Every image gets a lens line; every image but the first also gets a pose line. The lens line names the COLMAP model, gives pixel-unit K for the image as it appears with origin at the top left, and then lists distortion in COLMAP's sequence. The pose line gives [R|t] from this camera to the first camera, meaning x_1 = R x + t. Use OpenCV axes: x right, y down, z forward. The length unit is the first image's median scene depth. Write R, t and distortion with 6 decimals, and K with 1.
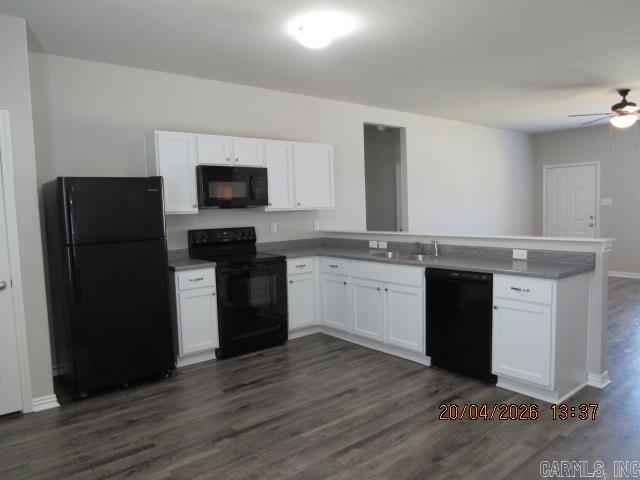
lens RADIAL K [[454.6, 0, 327.1], [0, 454.6, 239.8], [0, 0, 1]] dist [-0.016554, 0.004270]
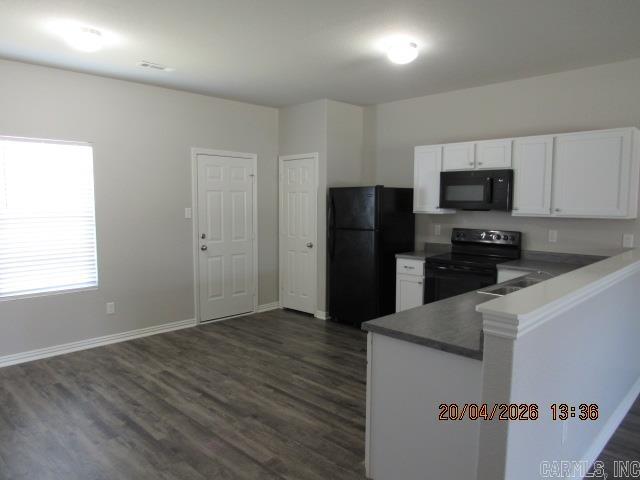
lens RADIAL K [[461.4, 0, 317.1], [0, 461.4, 241.2], [0, 0, 1]] dist [-0.029411, 0.000629]
pose [[0.100265, 0.112511, -0.988579, 1.150137], [-0.084488, 0.990960, 0.104213, -0.115528], [0.991367, 0.073074, 0.108864, 0.778878]]
